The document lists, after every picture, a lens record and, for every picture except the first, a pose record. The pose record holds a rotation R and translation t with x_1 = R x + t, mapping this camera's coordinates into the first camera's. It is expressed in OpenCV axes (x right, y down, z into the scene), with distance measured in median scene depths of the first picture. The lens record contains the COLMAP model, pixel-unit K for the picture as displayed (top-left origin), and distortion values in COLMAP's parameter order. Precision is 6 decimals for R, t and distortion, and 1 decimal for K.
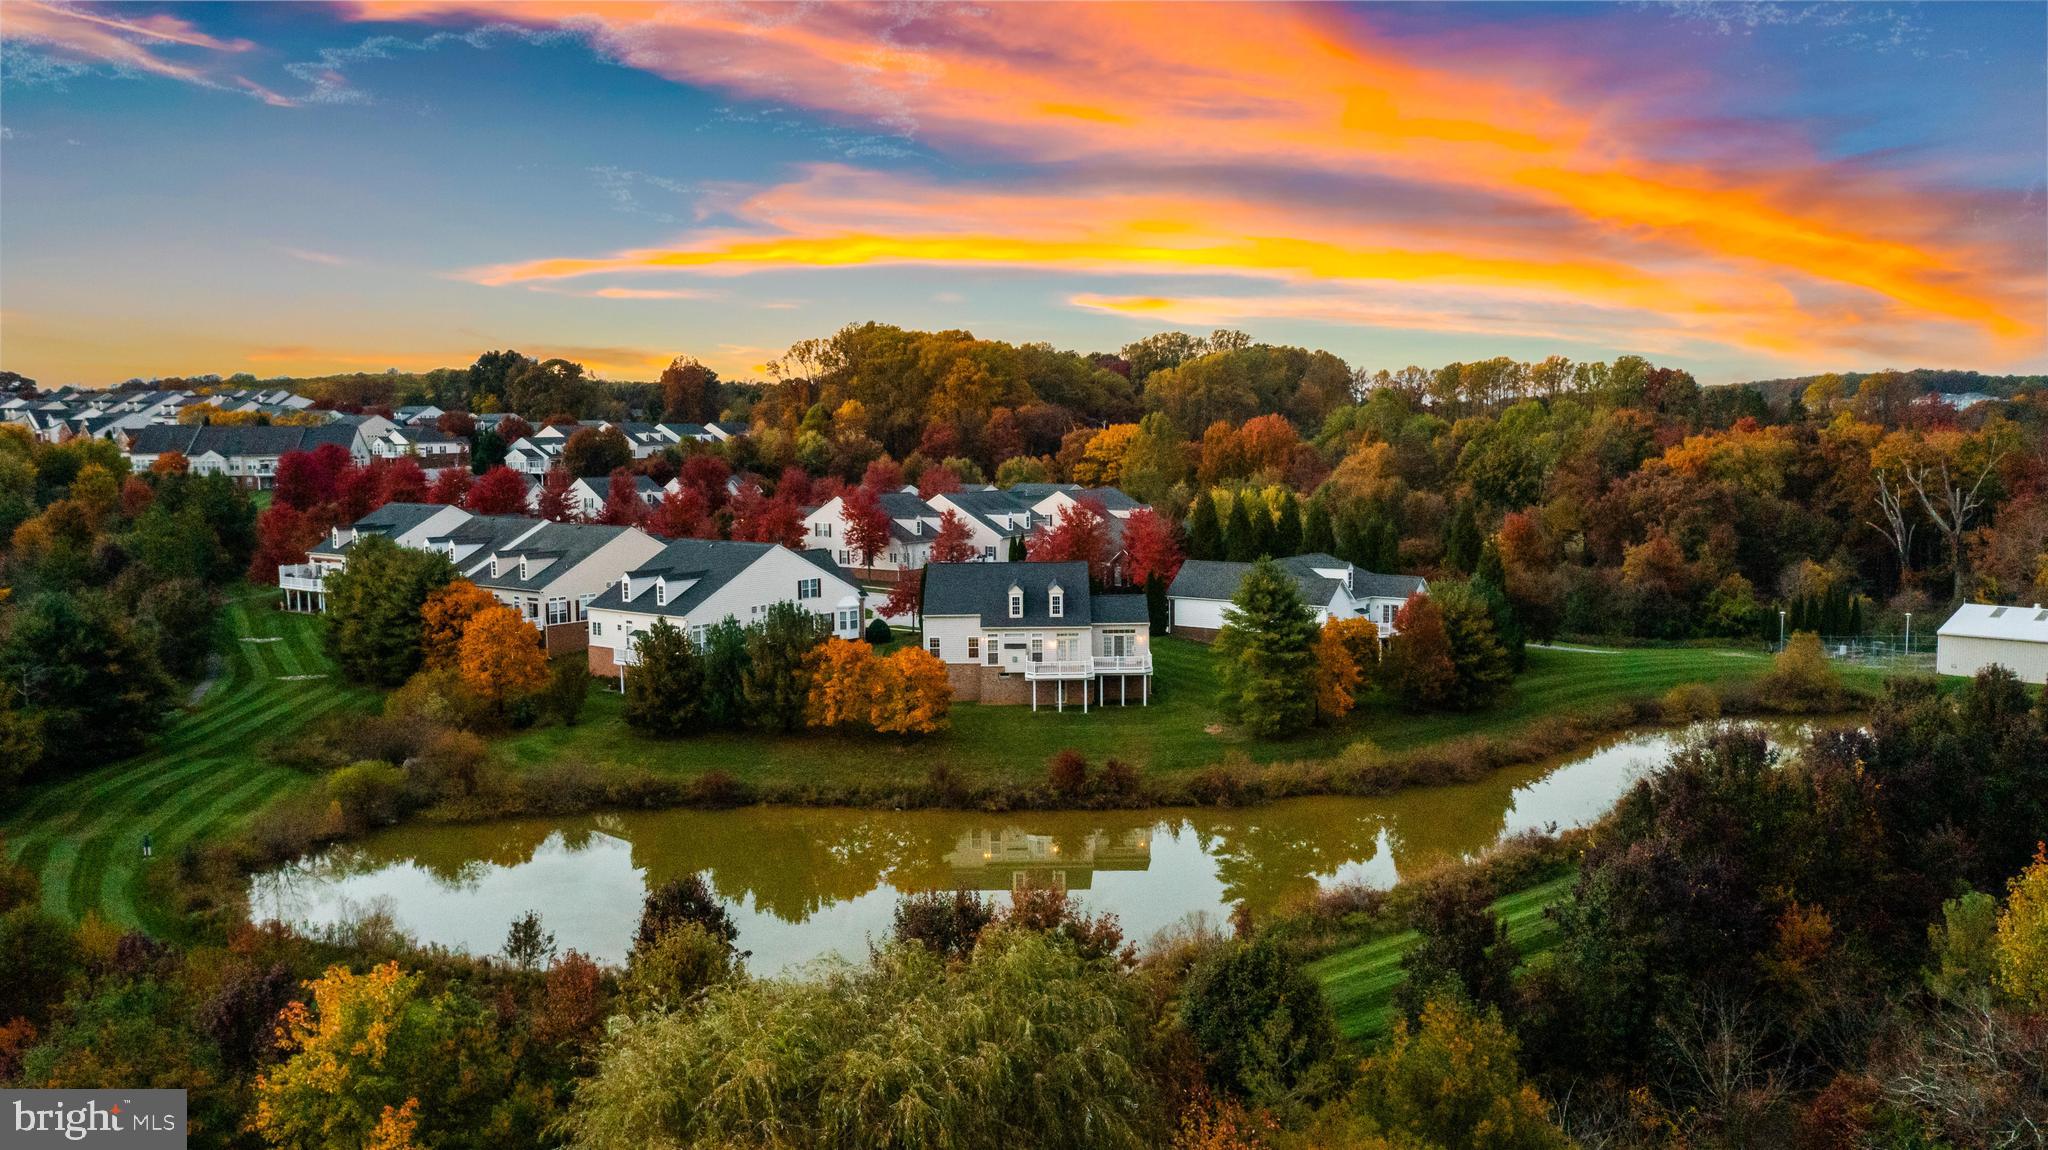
lens RADIAL K [[1684.5, 0, 1024.0], [0, 1684.5, 575.0], [0, 0, 1]] dist [0.000075, 0.010417]
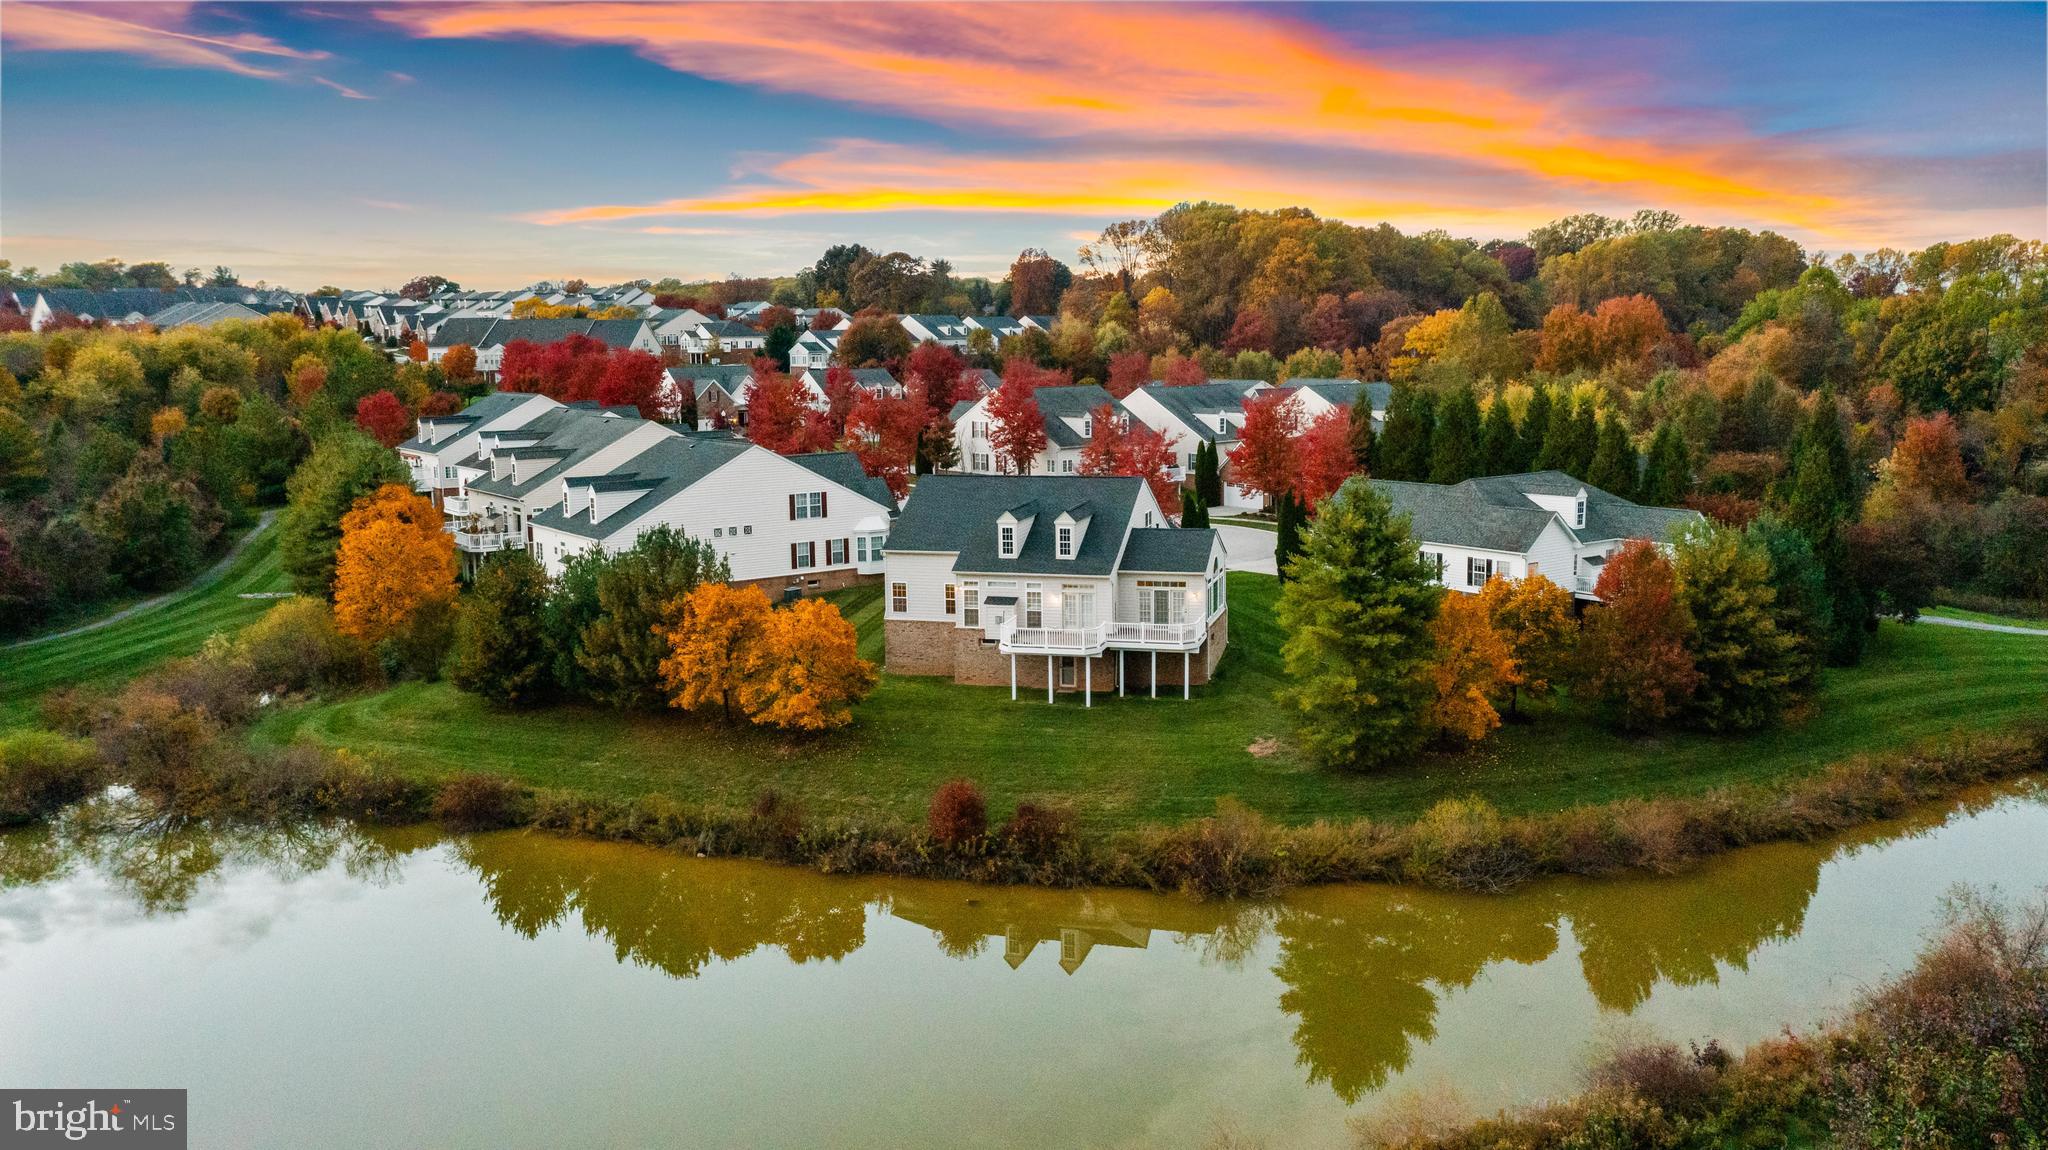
lens RADIAL K [[1631.8, 0, 1025.3], [0, 1631.8, 576.2], [0, 0, 1]] dist [0.000394, 0.001763]
pose [[0.962068, 0.036796, -0.270316, 0.160934], [-0.020700, 0.997852, 0.062159, -0.007615], [0.272023, -0.054206, 0.960763, 0.329315]]
